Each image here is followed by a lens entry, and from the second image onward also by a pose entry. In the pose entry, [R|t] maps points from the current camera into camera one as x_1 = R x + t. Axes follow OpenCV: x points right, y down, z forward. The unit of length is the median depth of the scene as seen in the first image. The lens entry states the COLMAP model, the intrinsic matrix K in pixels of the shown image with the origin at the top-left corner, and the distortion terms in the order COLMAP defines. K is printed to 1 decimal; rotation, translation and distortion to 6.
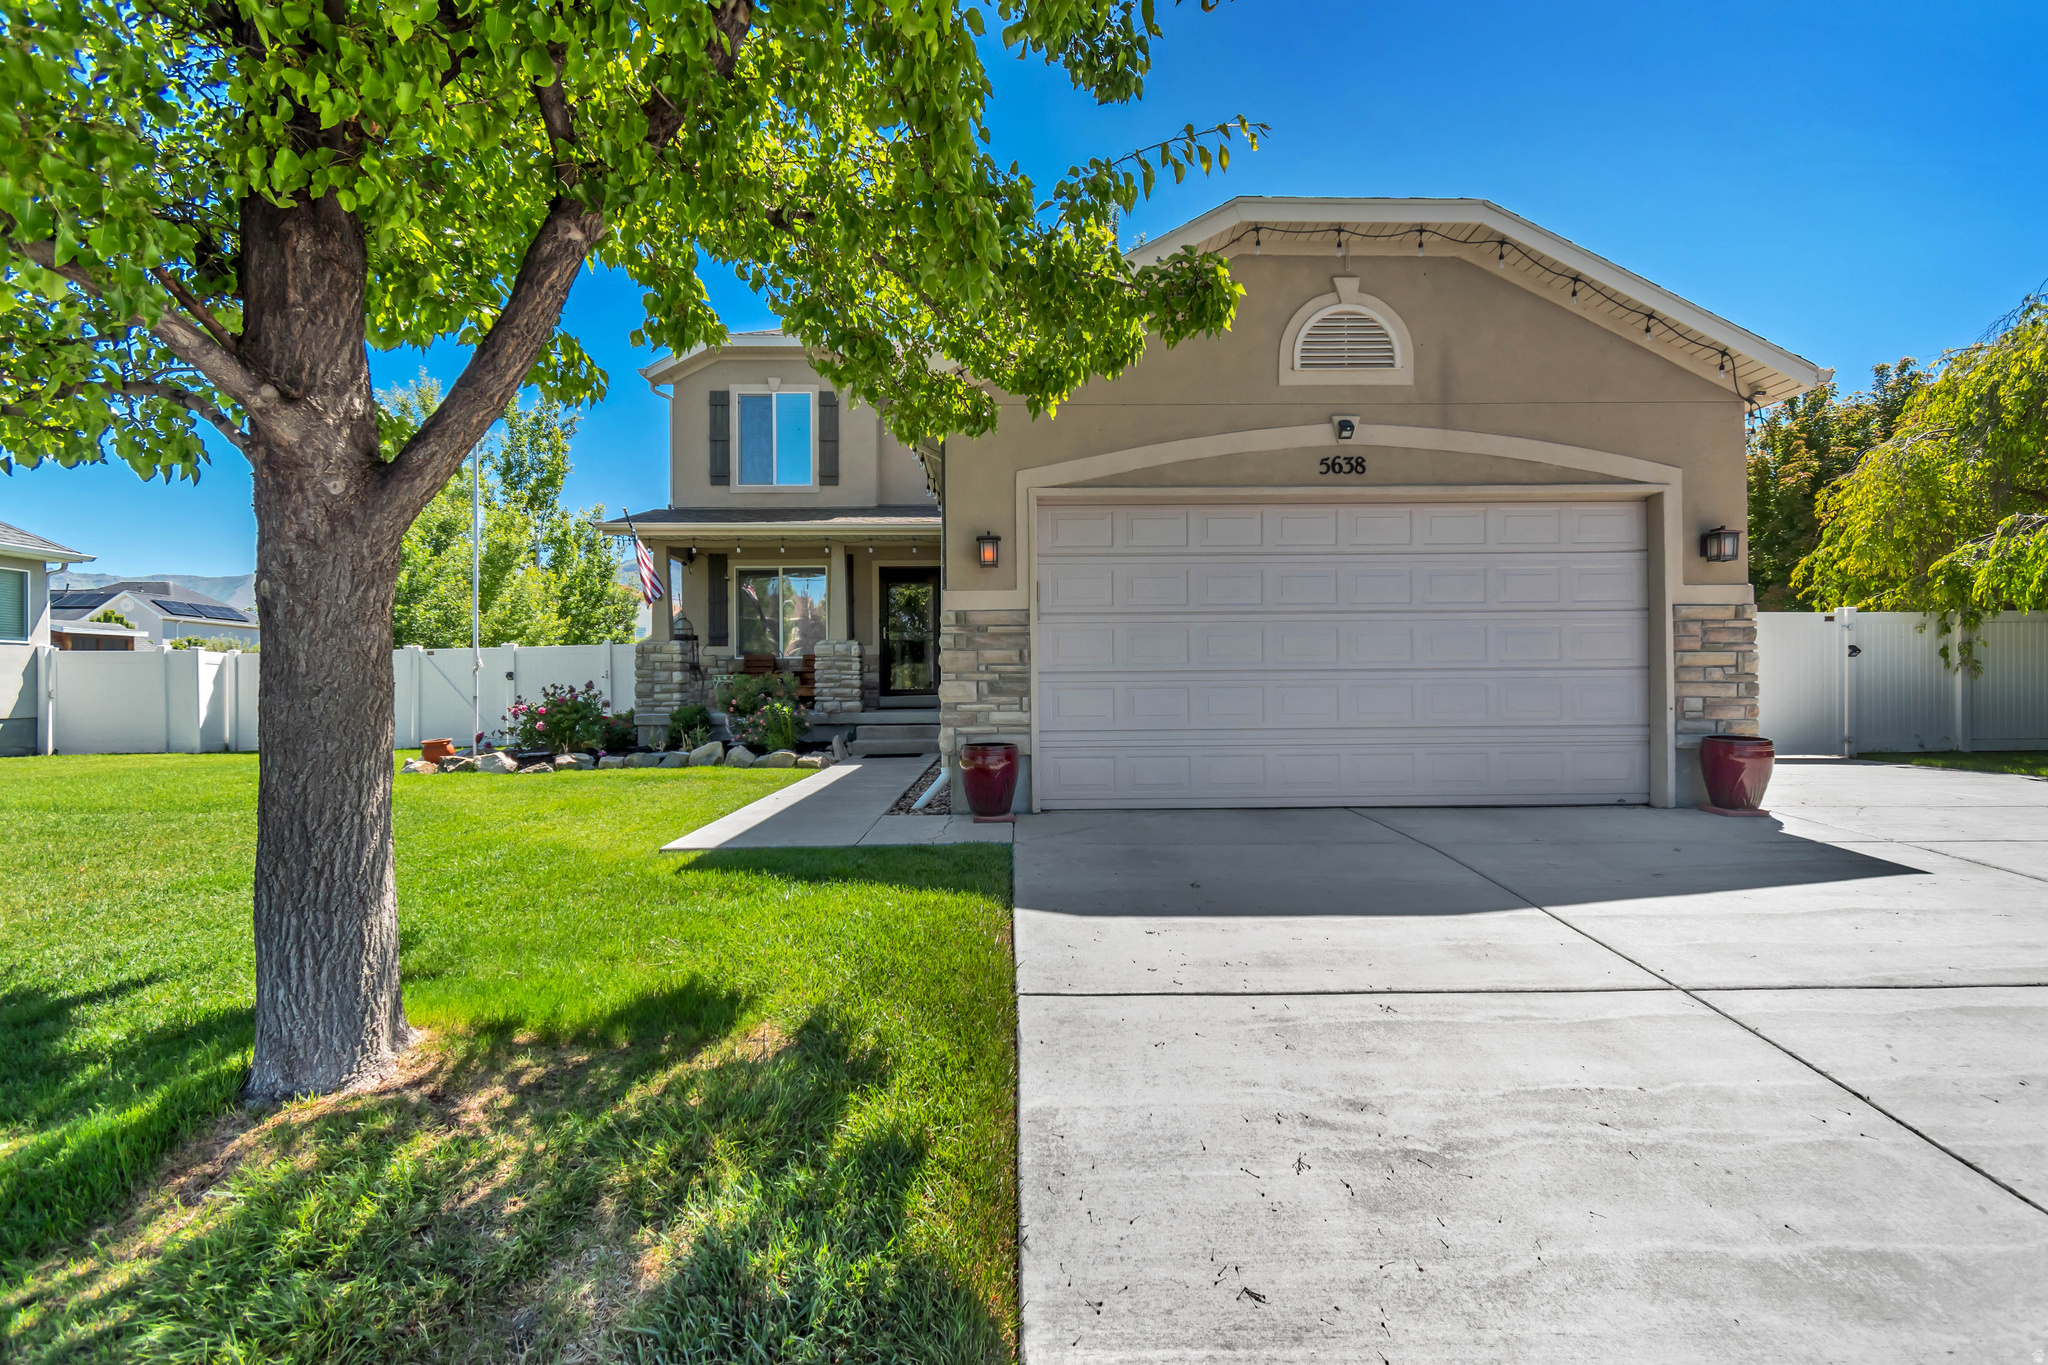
lens RADIAL K [[920.1, 0, 1046.3], [0, 920.1, 683.3], [0, 0, 1]] dist [0.002442, 0.000435]
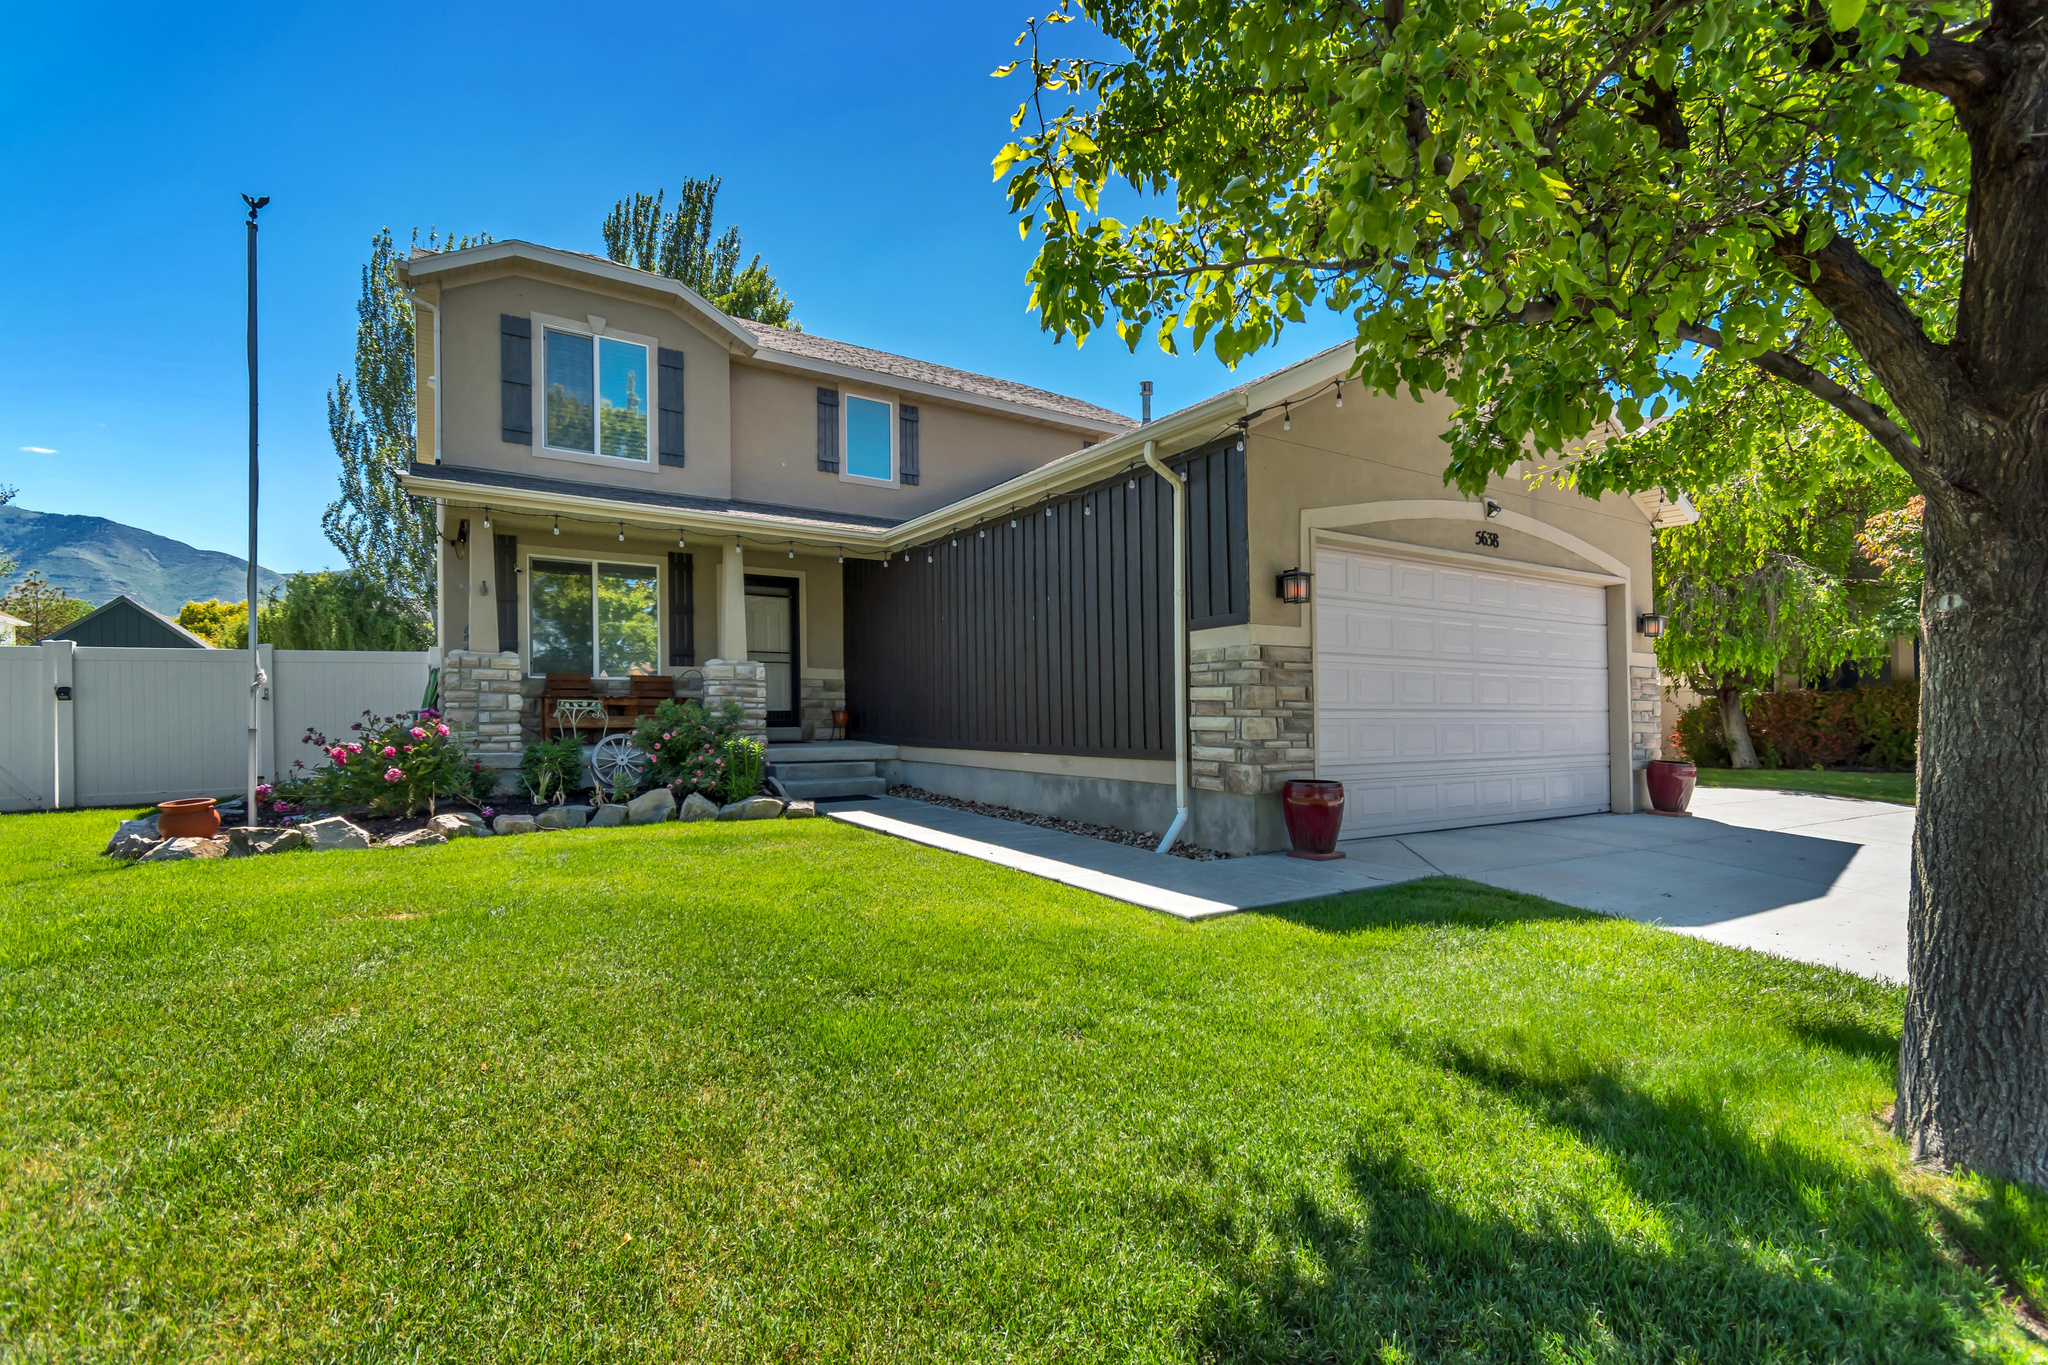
lens RADIAL K [[920.1, 0, 1040.4], [0, 920.1, 704.0], [0, 0, 1]] dist [0.002442, 0.000435]
pose [[0.844569, 0.015769, 0.535215, -0.787608], [-0.011295, 0.999868, -0.011637, -0.002322], [-0.535328, 0.003783, 0.844636, 0.296041]]
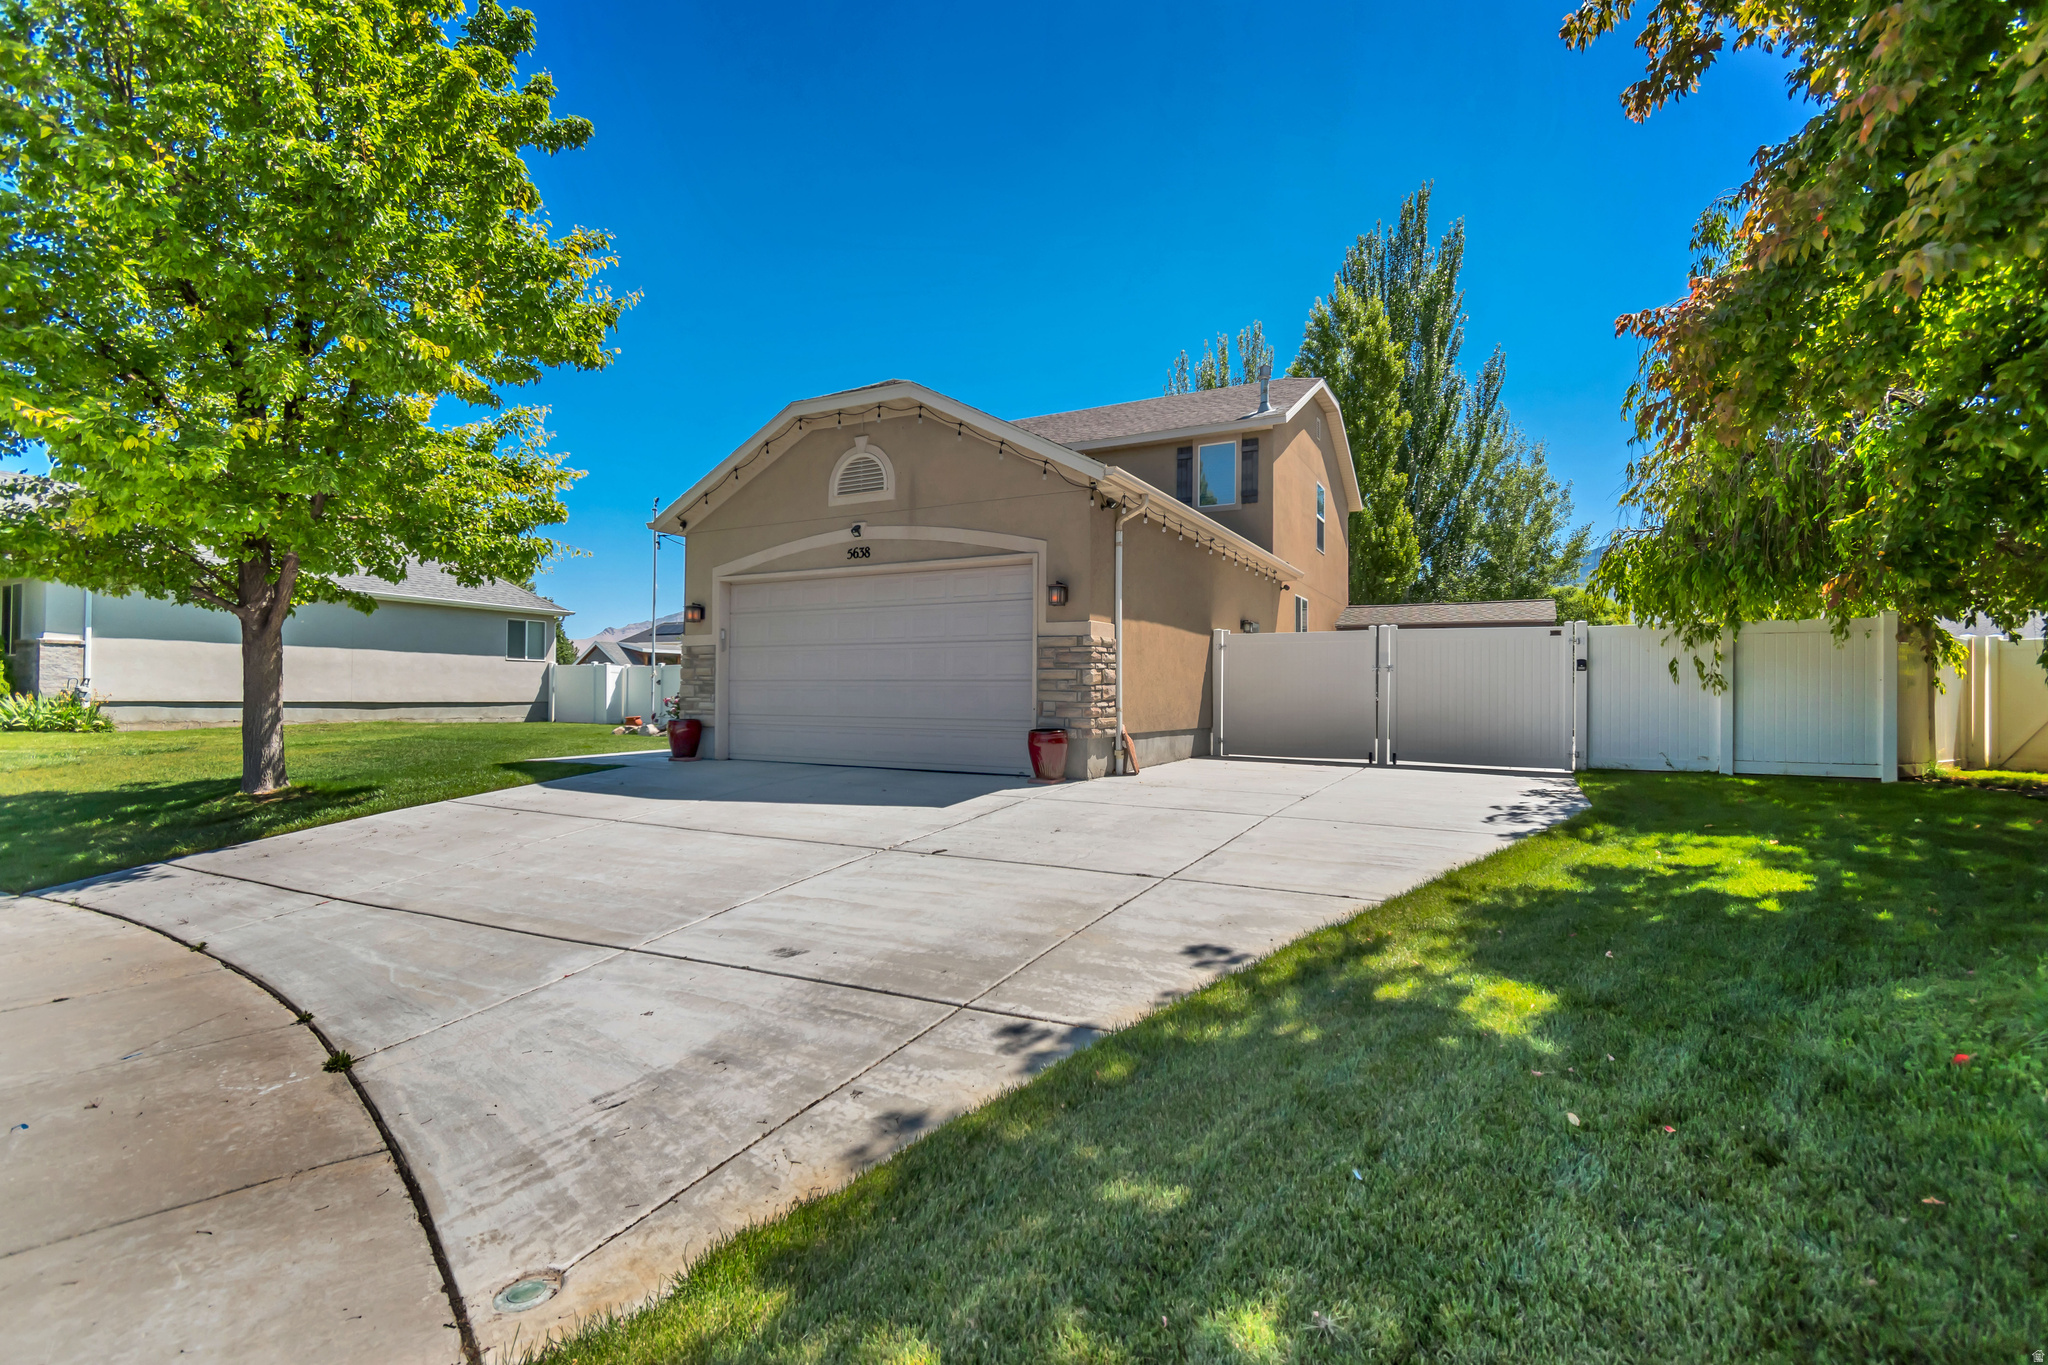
lens RADIAL K [[920.1, 0, 1034.1], [0, 920.1, 681.2], [0, 0, 1]] dist [0.002442, 0.000435]
pose [[0.872198, 0.007501, -0.489095, 1.348262], [-0.012506, 0.999898, -0.006968, -0.005617], [0.488992, 0.012195, 0.872203, -0.243271]]
